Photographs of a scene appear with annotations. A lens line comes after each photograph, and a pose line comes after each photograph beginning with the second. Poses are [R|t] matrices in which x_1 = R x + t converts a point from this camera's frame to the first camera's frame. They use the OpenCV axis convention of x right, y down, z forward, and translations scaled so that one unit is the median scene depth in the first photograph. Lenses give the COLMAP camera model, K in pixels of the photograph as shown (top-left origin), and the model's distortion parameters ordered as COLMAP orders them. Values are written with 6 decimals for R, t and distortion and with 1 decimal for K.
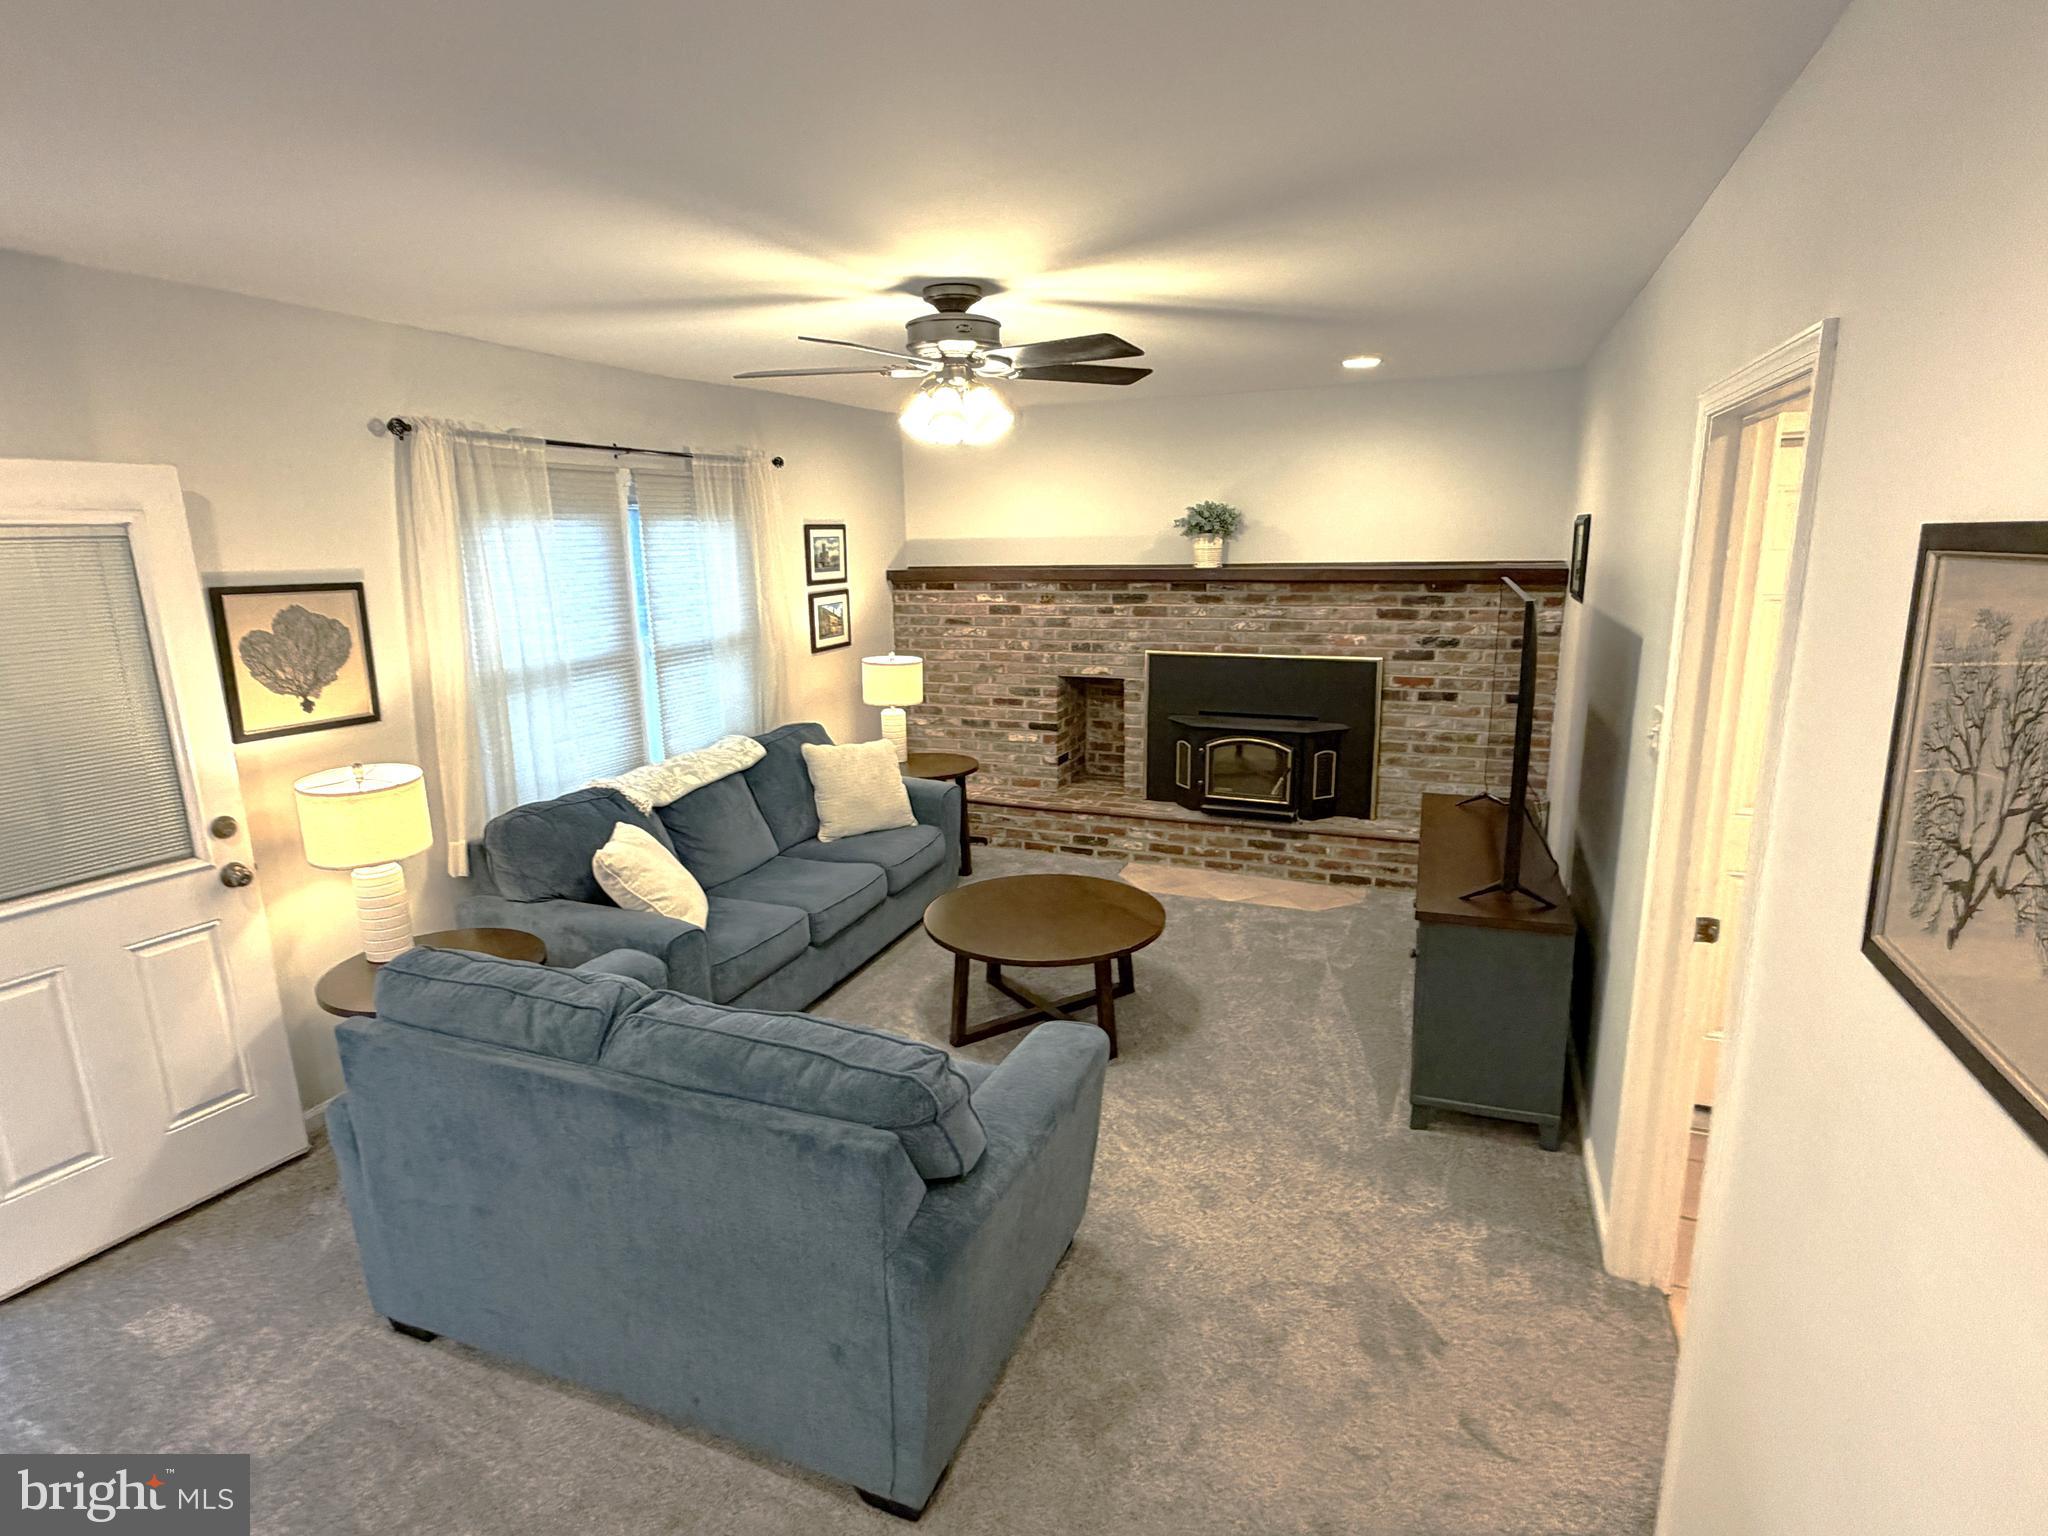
lens RADIAL K [[1051.0, 0, 1018.3], [0, 1051.0, 768.2], [0, 0, 1]] dist [-0.001521, 0.001955]
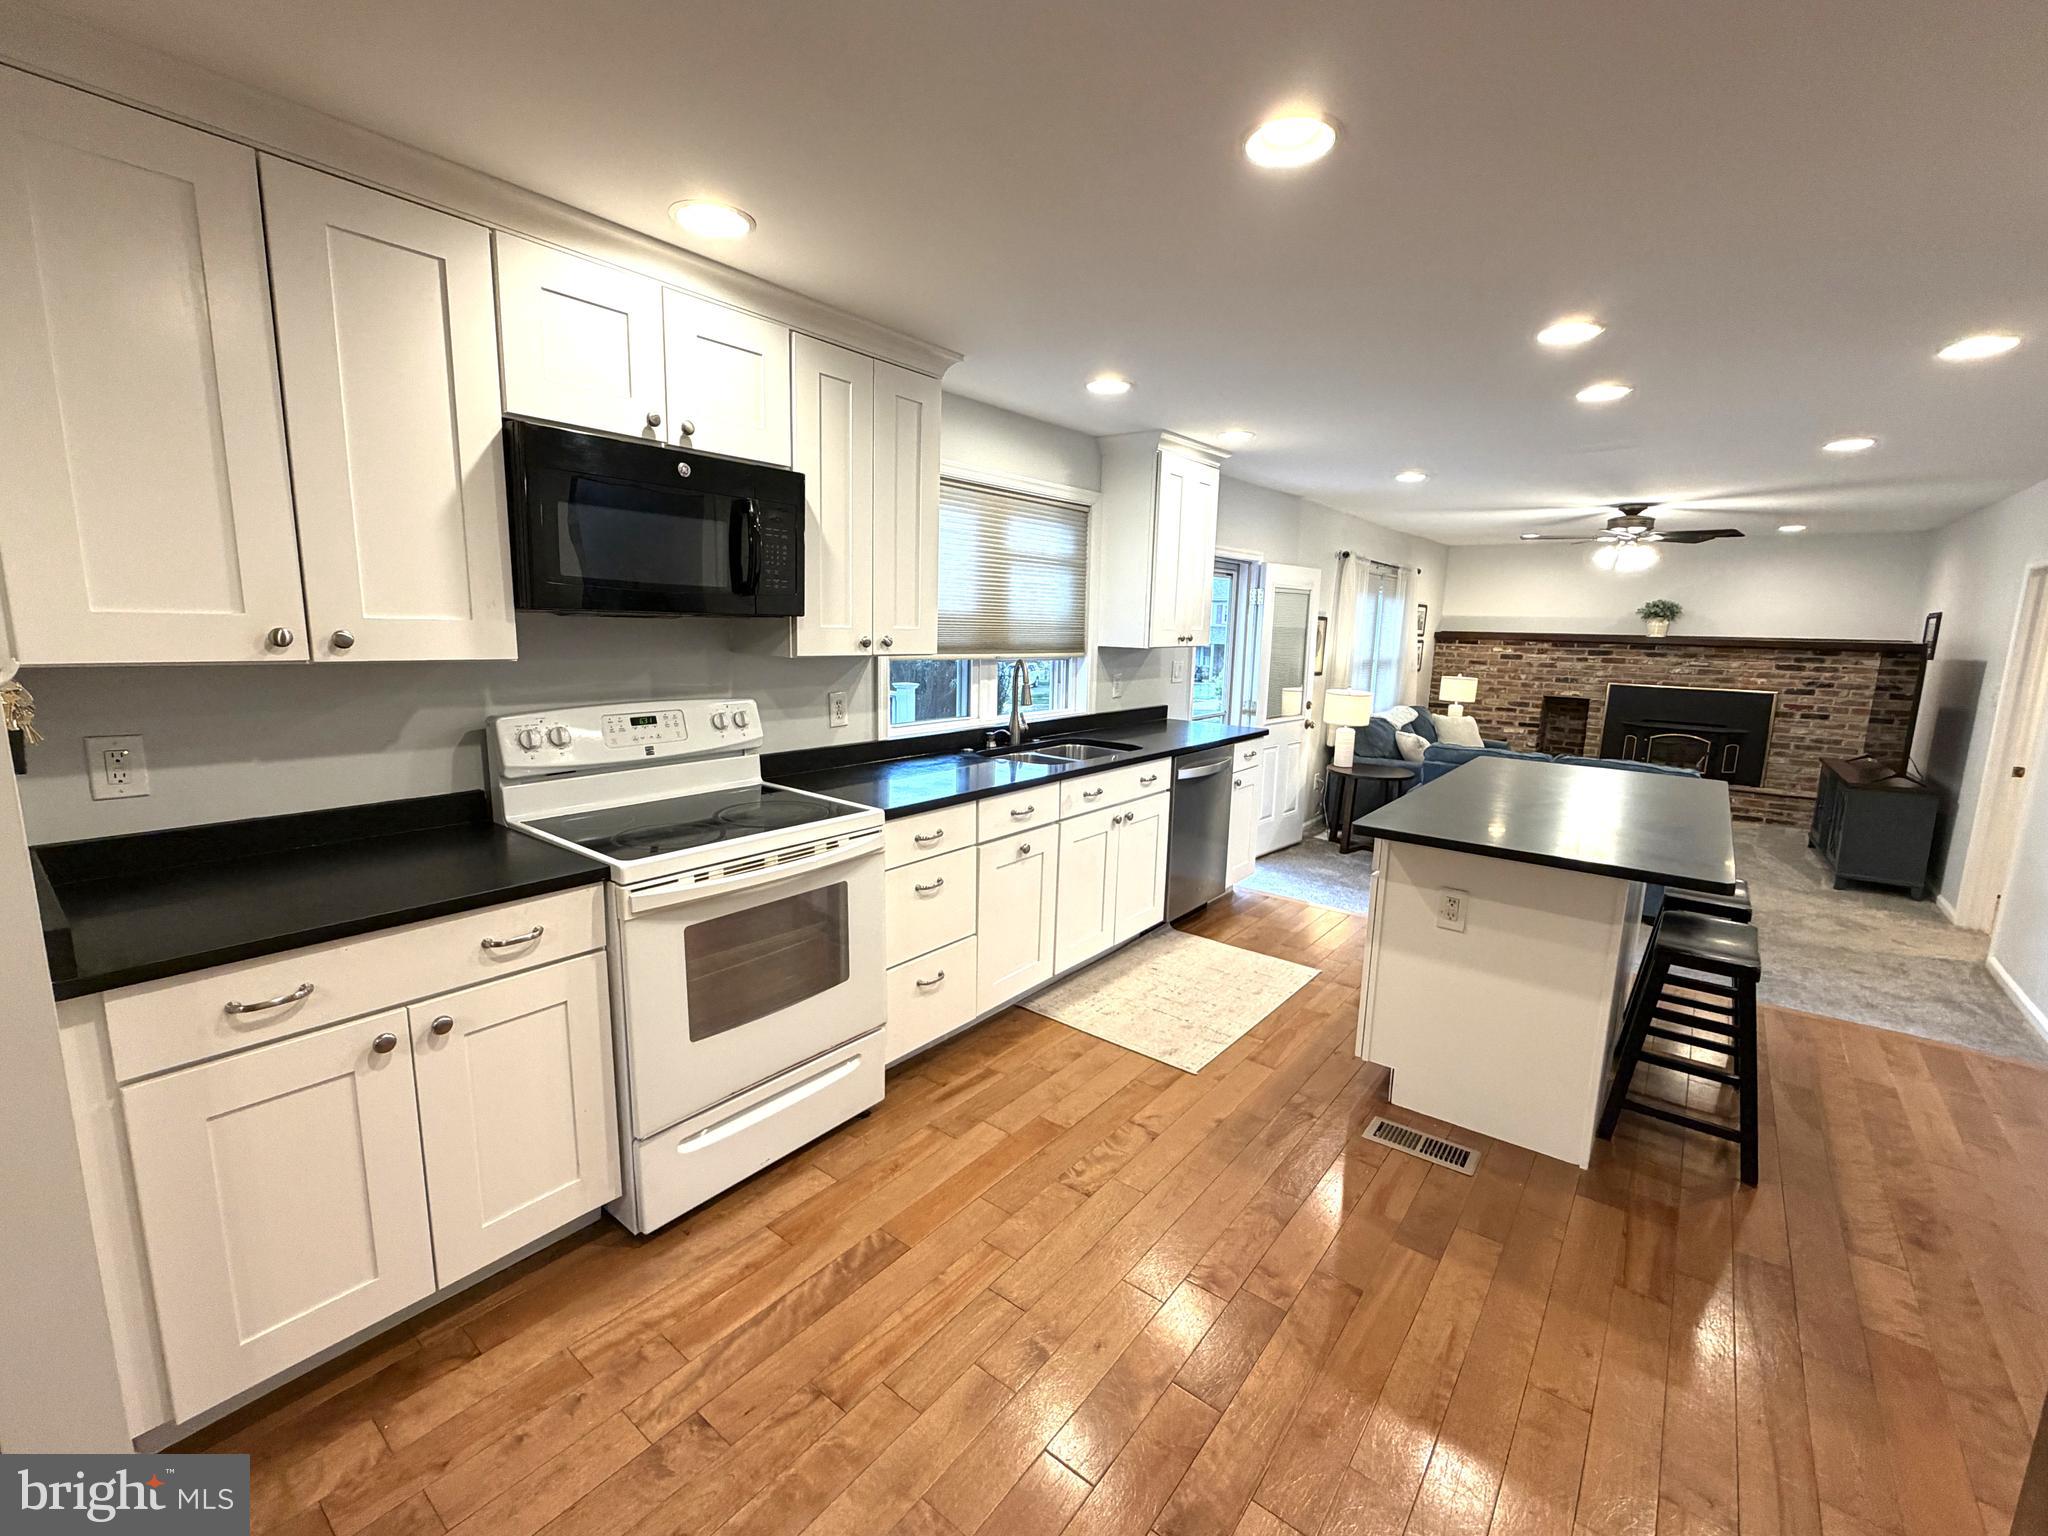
lens RADIAL K [[870.2, 0, 1028.2], [0, 870.2, 767.5], [0, 0, 1]] dist [0.001849, 0.000116]
pose [[0.963355, 0.084621, -0.254531, -0.445830], [-0.098096, 0.994345, -0.040695, 0.188784], [0.249647, 0.064172, 0.966208, -0.654174]]
